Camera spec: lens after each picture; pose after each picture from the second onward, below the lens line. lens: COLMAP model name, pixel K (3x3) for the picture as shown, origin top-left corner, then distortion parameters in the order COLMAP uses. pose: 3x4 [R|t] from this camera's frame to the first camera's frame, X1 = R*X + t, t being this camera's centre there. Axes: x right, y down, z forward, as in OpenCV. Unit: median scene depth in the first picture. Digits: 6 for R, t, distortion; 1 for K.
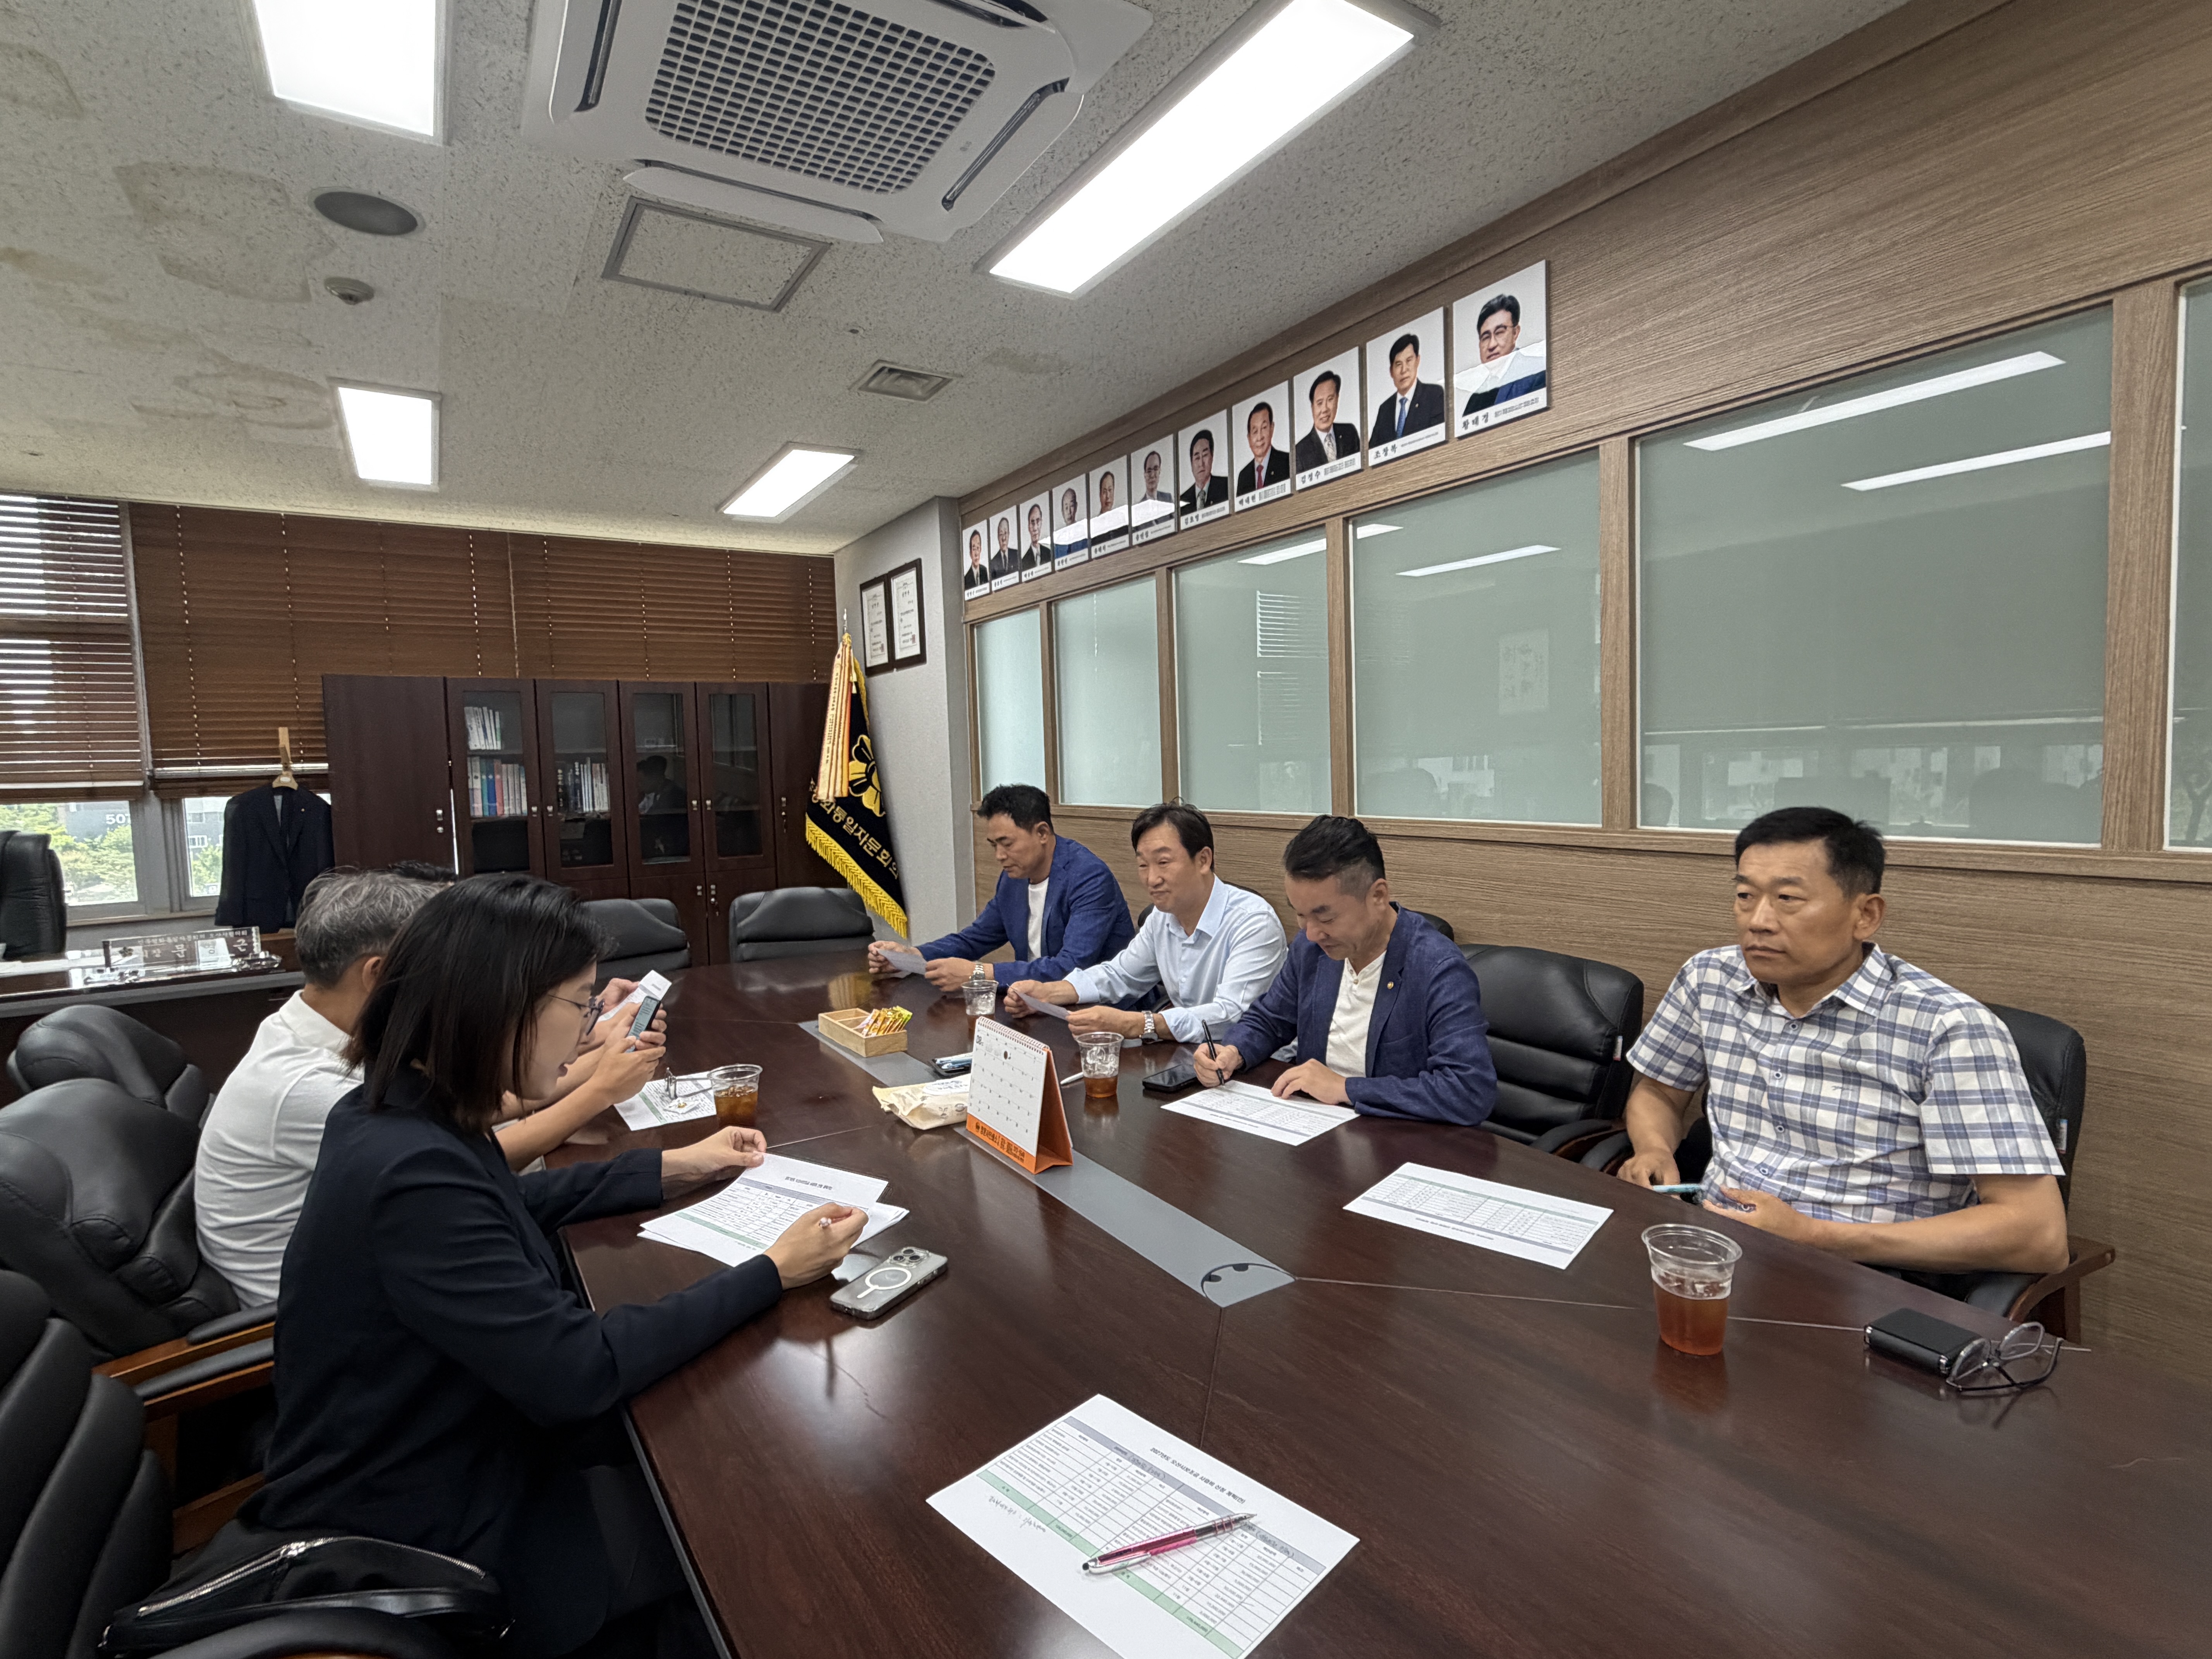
lens RADIAL K [[1059.6, 0, 1105.2], [0, 1059.6, 822.1], [0, 0, 1]] dist [-0.000581, 0.000582]
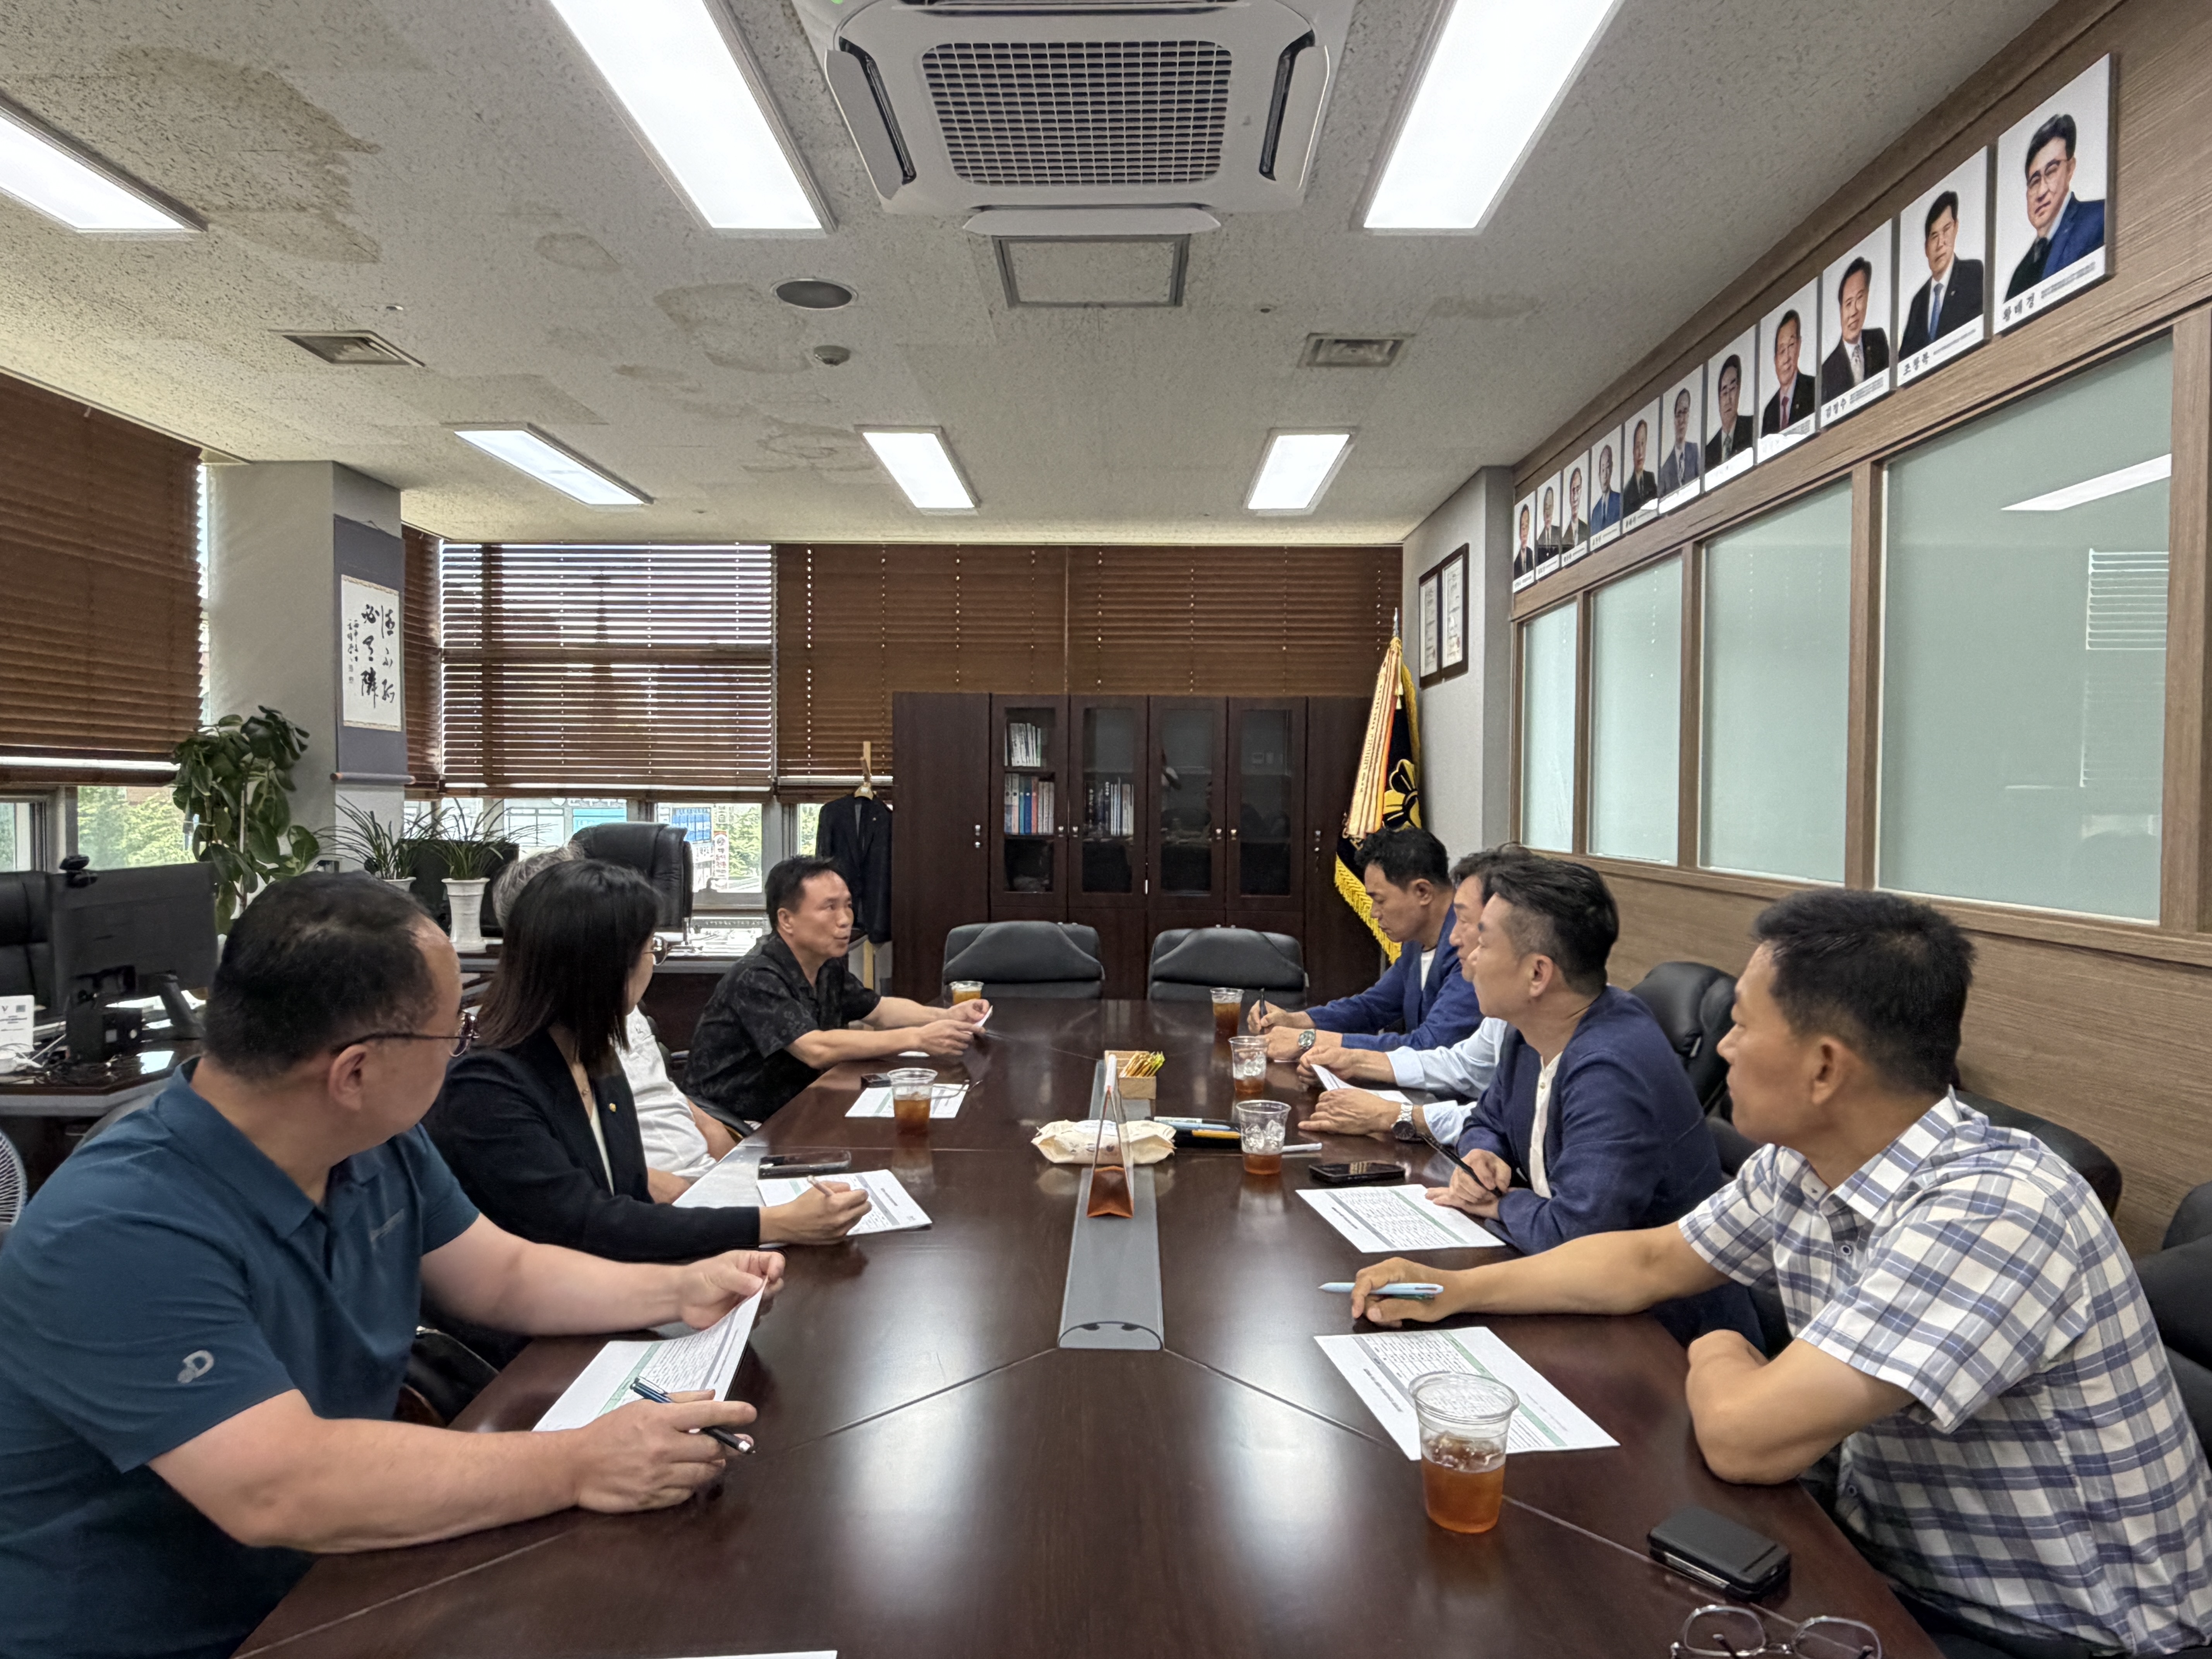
lens RADIAL K [[1355.4, 0, 1106.0], [0, 1355.4, 829.5], [0, 0, 1]] dist [-0.001451, 0.000489]
pose [[0.831897, 0.048304, -0.552823, 0.271142], [-0.064984, 0.997830, -0.010601, -0.002223], [0.551112, 0.044744, 0.833231, -0.011854]]
